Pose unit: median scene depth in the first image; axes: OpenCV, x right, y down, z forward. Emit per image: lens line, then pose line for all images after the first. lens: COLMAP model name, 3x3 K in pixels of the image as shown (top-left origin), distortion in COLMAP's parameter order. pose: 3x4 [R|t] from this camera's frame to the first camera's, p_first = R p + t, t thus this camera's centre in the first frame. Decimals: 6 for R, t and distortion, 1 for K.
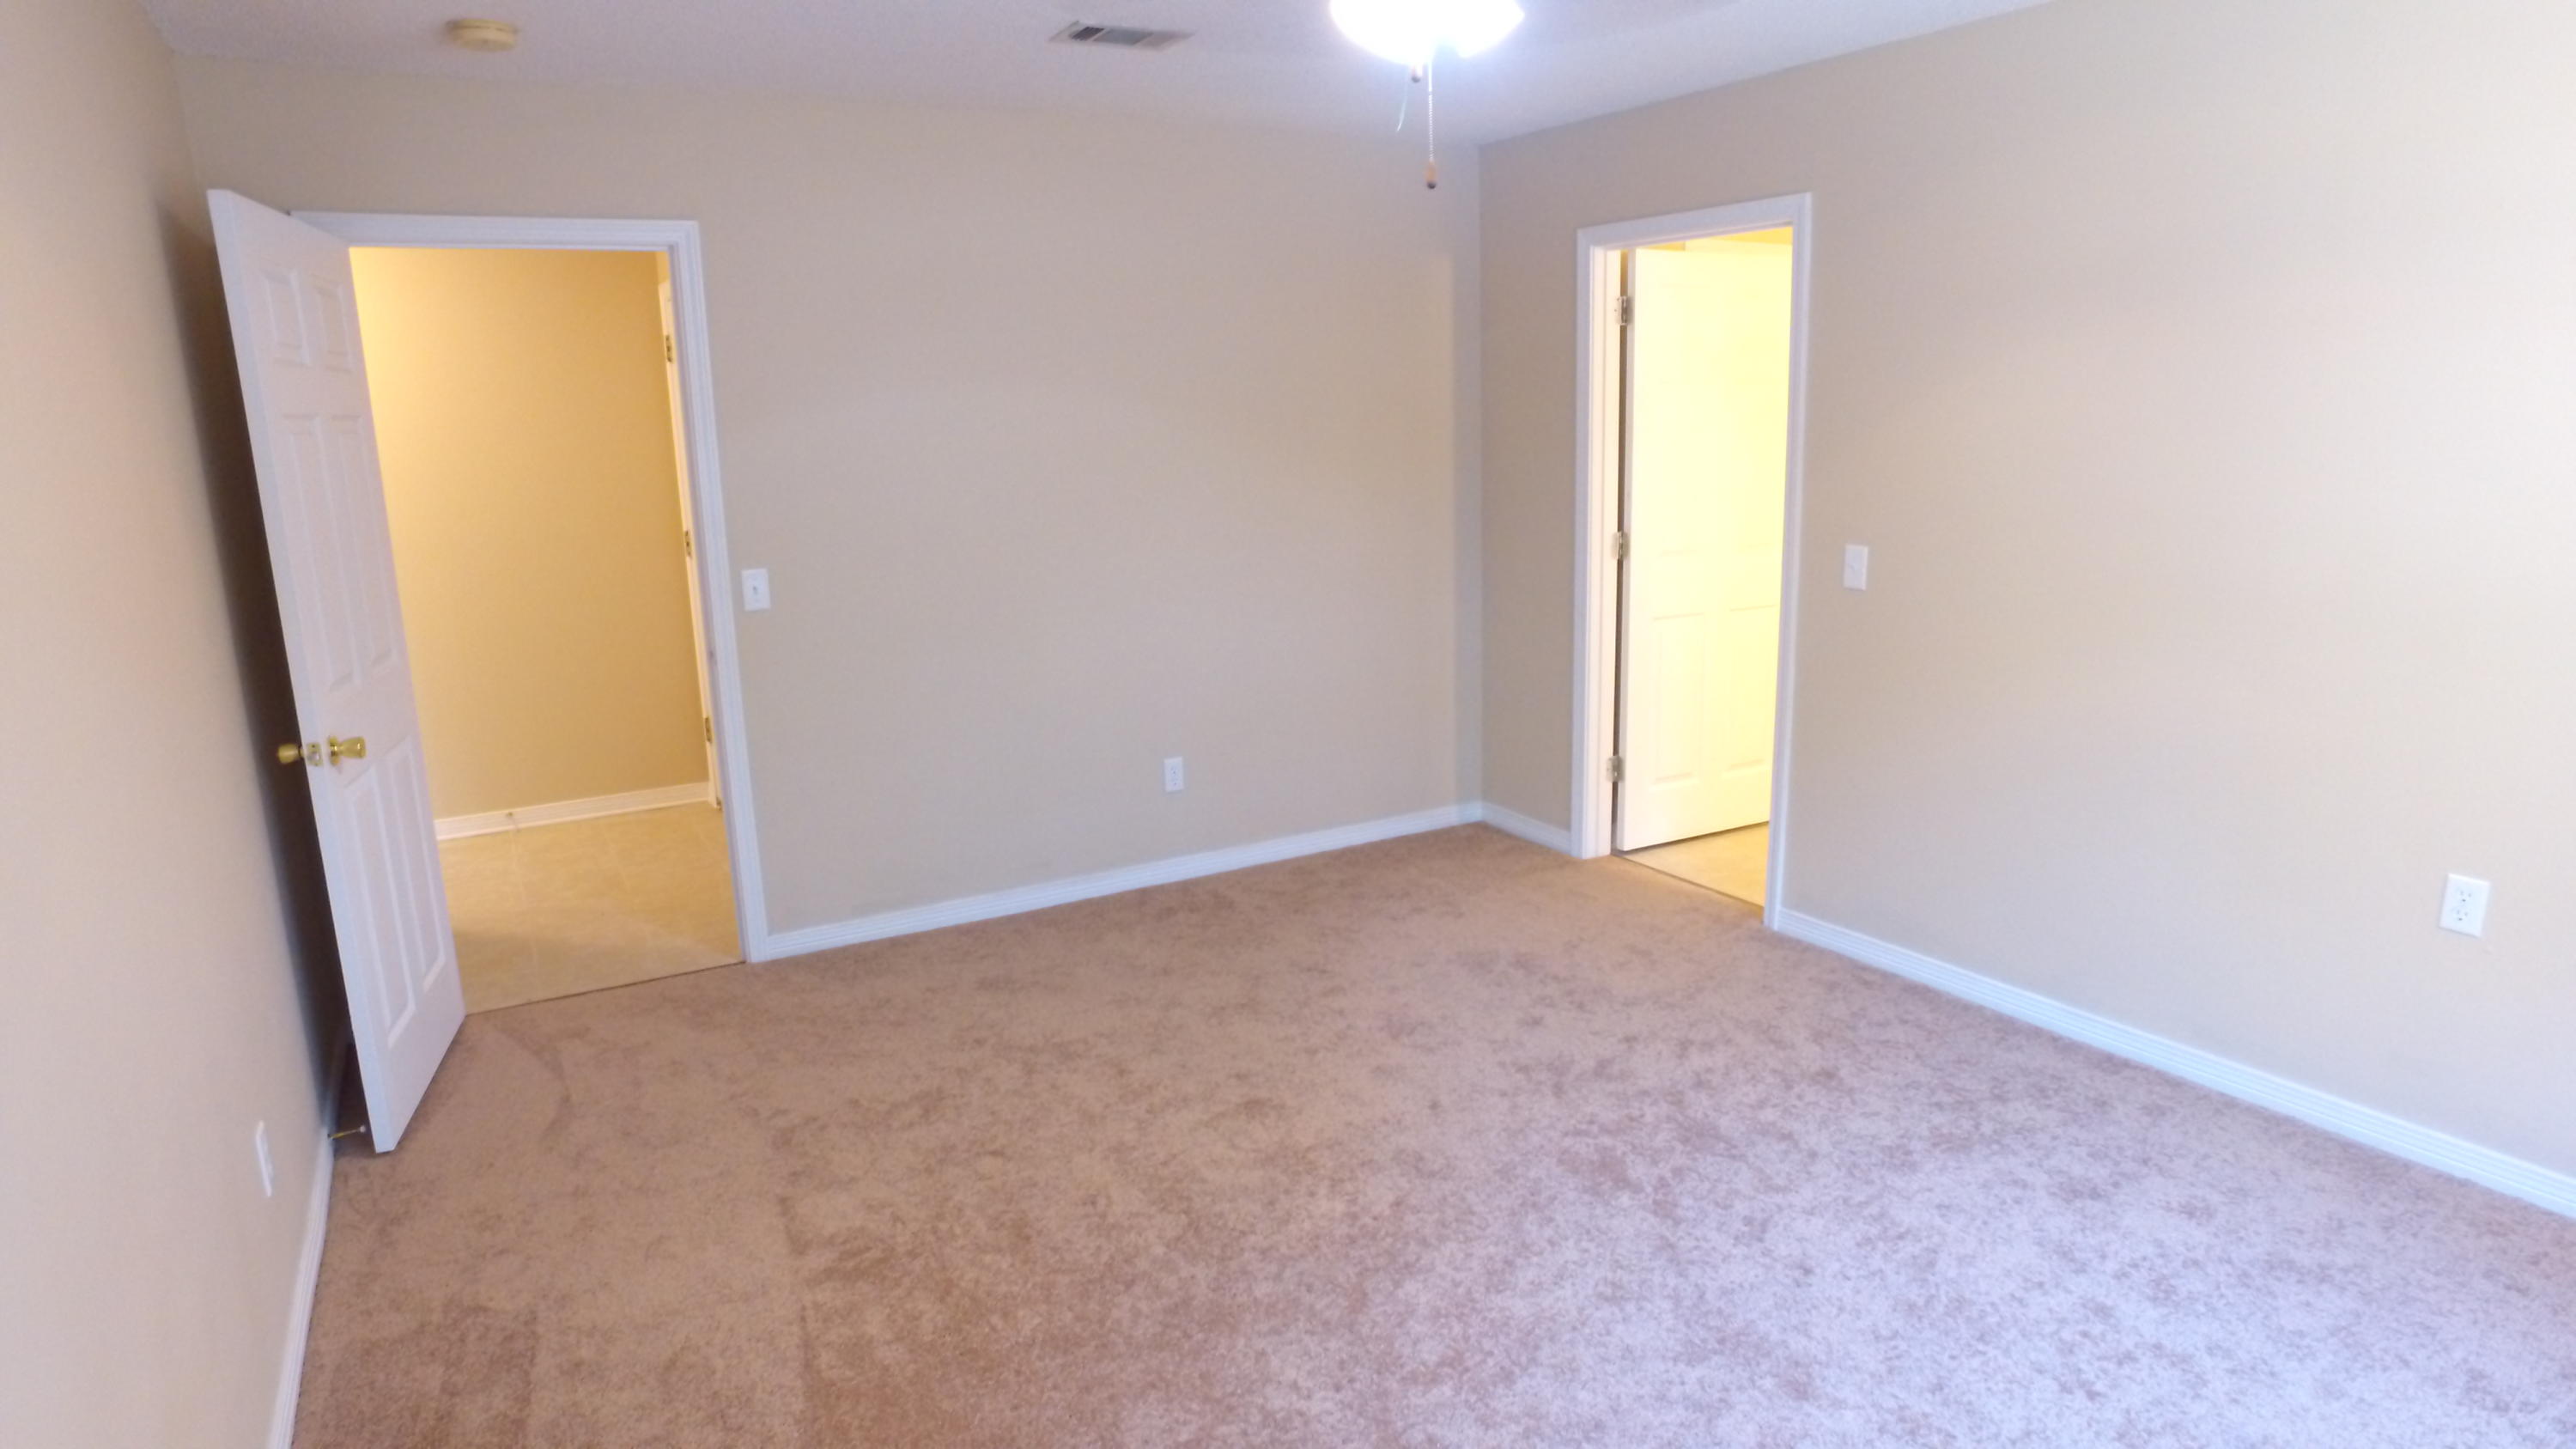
lens RADIAL K [[1500.9, 0, 1286.1], [0, 1500.9, 731.1], [0, 0, 1]] dist [-0.120047, 0.091274]
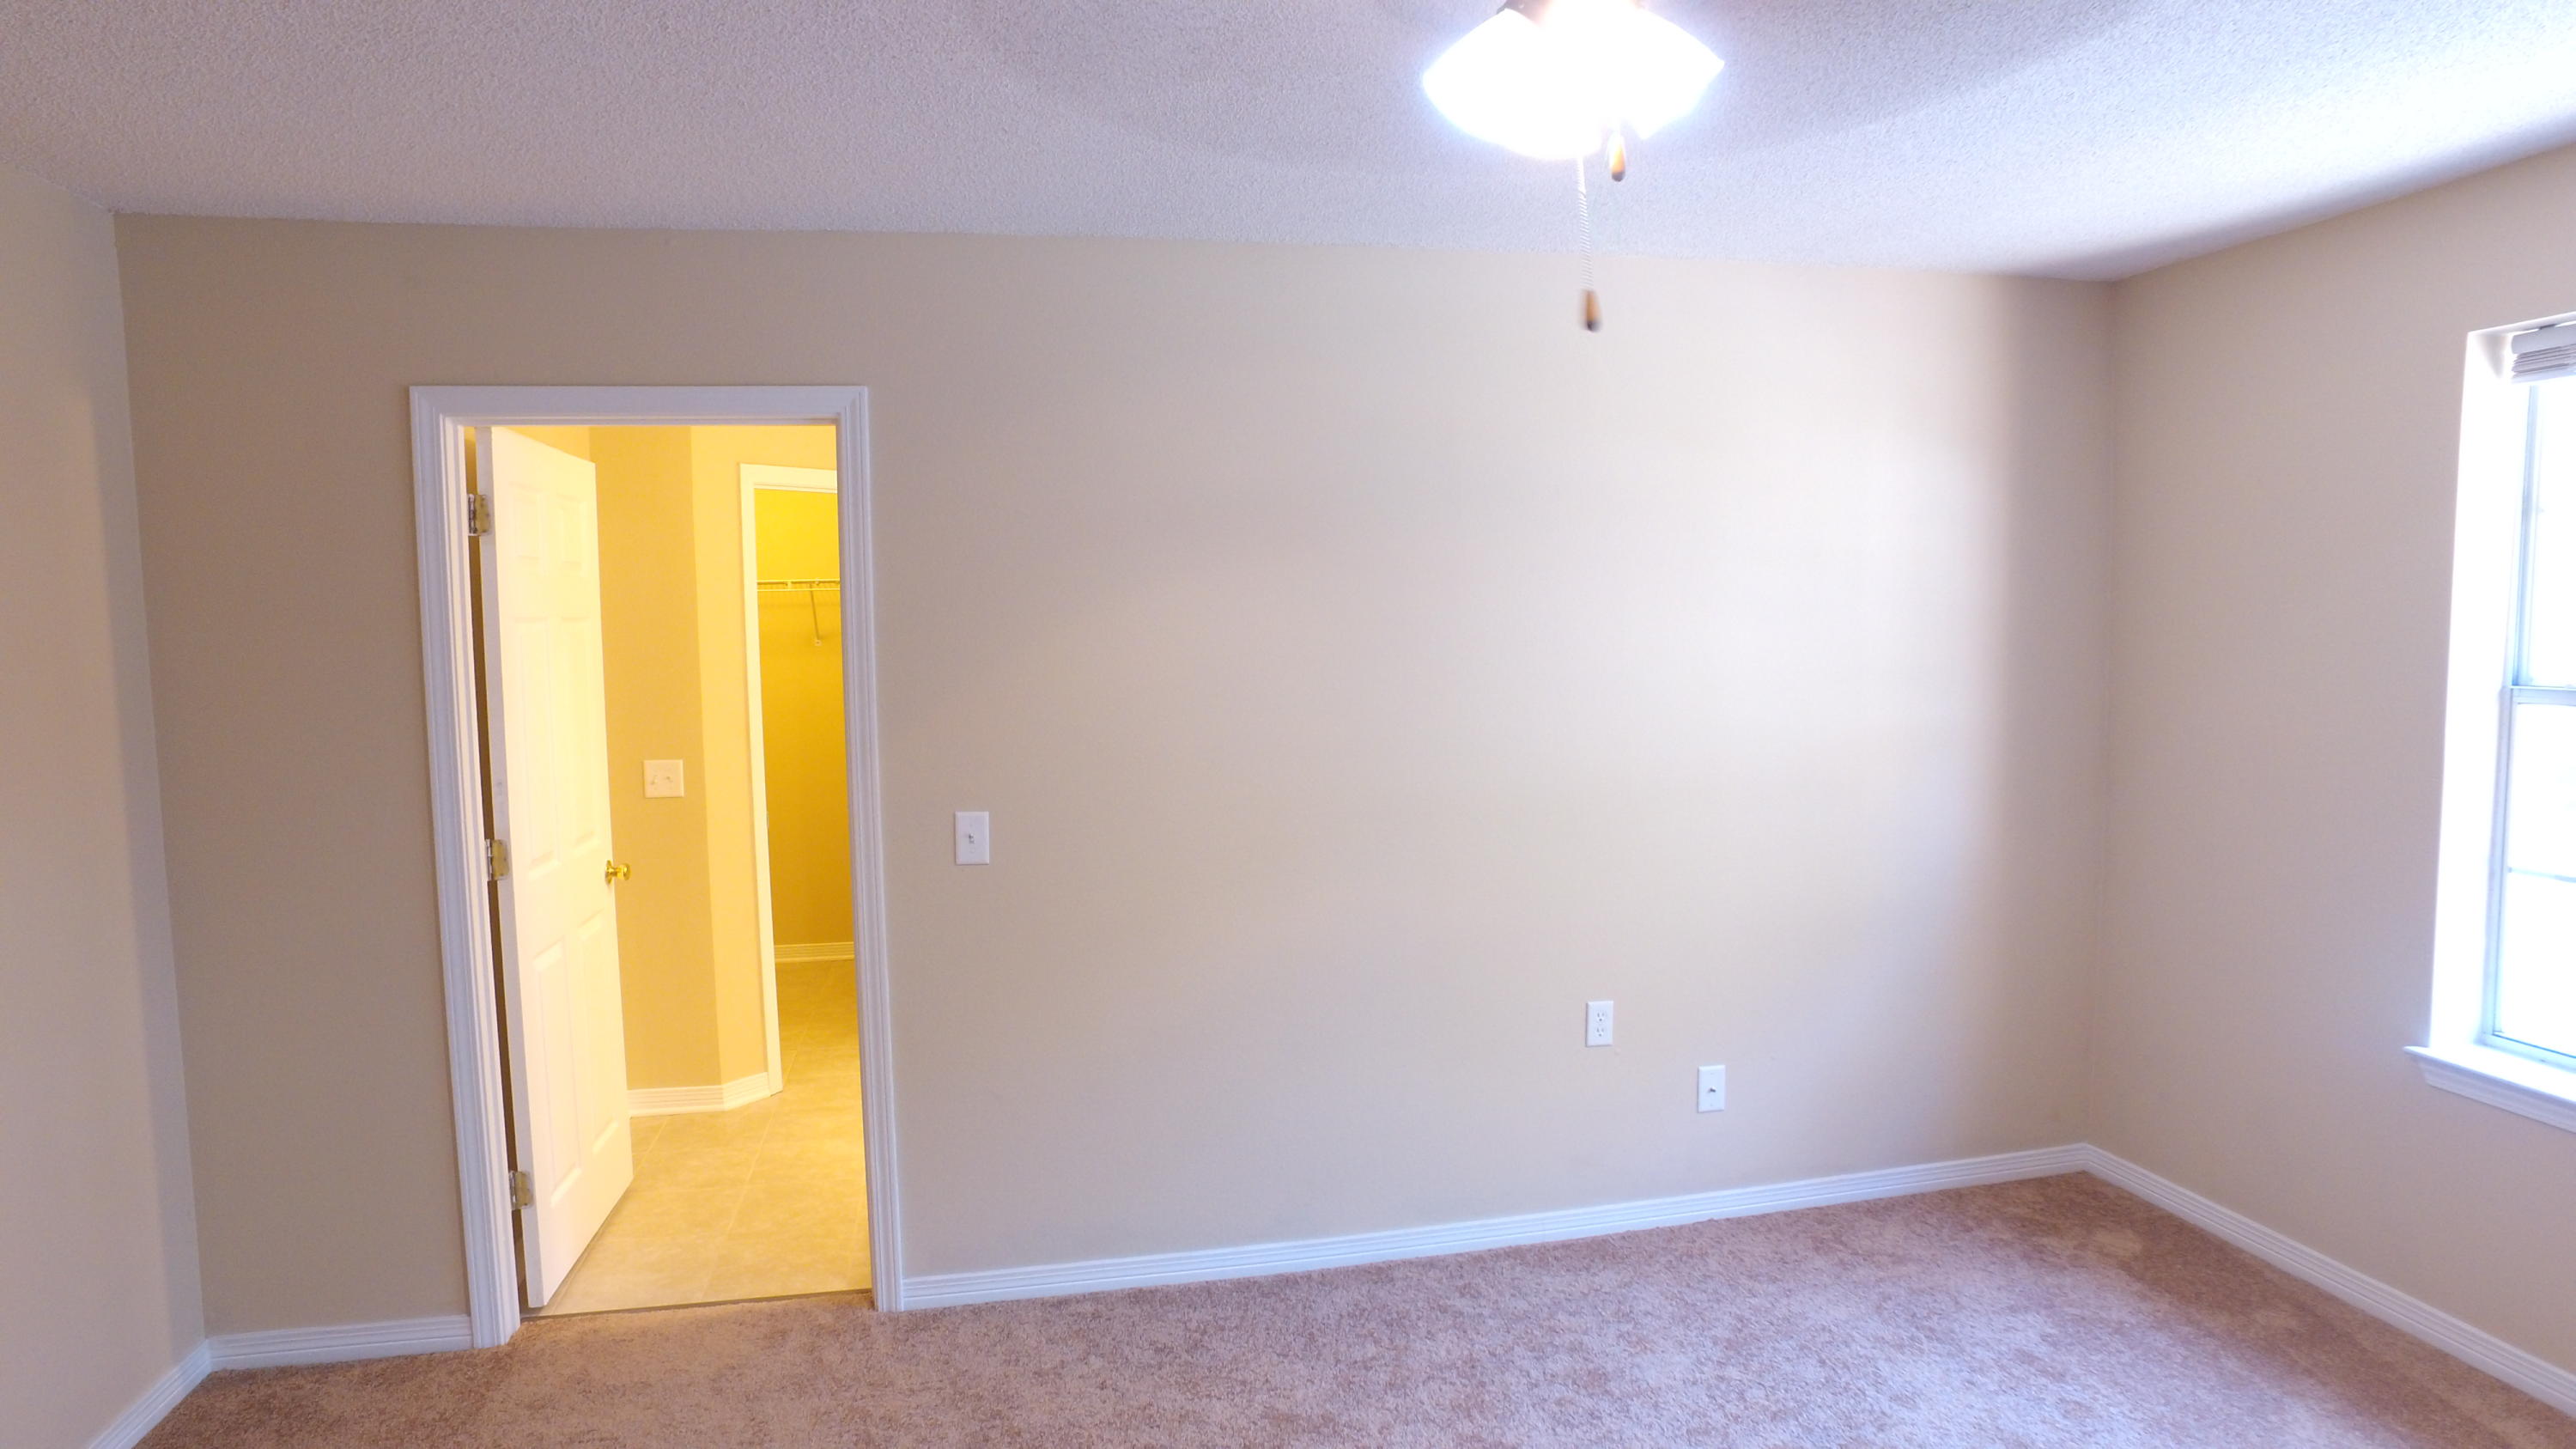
lens RADIAL K [[1500.9, 0, 1286.1], [0, 1500.9, 731.1], [0, 0, 1]] dist [-0.120047, 0.091274]
pose [[0.311617, -0.055017, 0.948614, -0.356264], [0.208545, 0.977942, -0.011789, -0.124138], [-0.927040, 0.201503, 0.316217, 0.564861]]
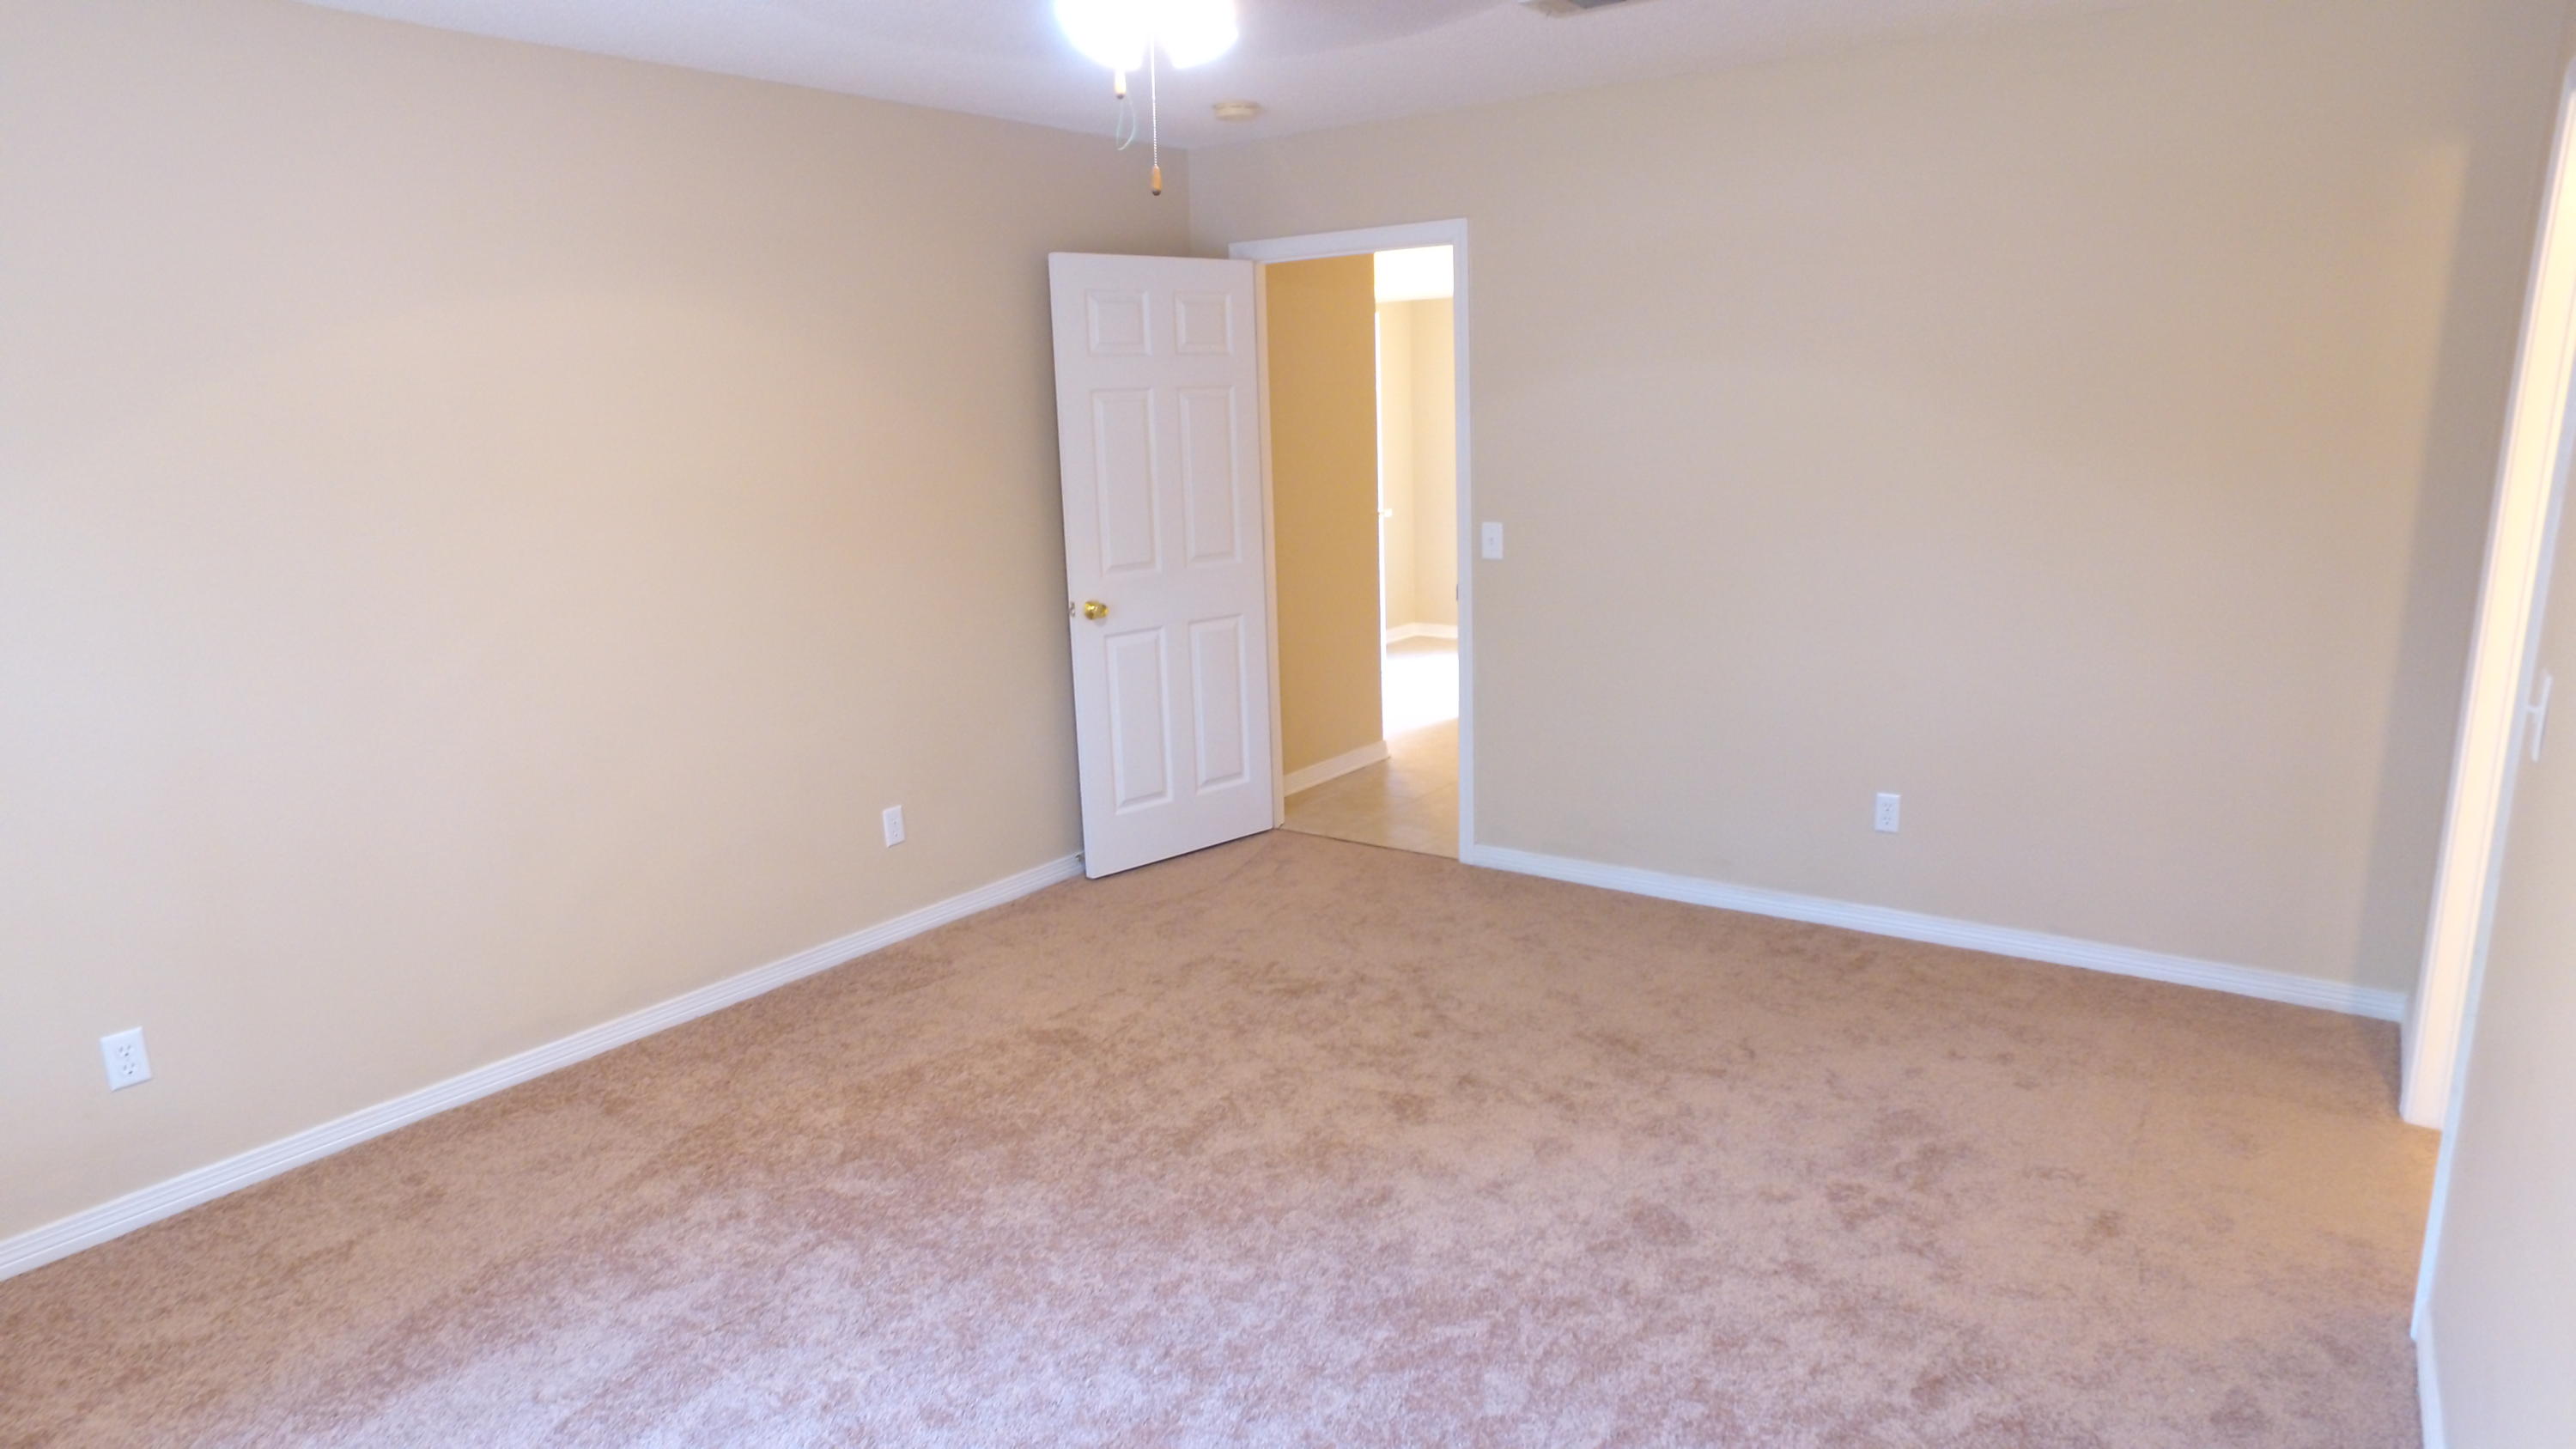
lens RADIAL K [[1500.9, 0, 1286.1], [0, 1500.9, 731.1], [0, 0, 1]] dist [-0.120047, 0.091274]
pose [[0.399995, 0.210941, -0.891912, 0.635001], [-0.170879, 0.973254, 0.153545, -0.103646], [0.900447, 0.090992, 0.425343, 0.389941]]
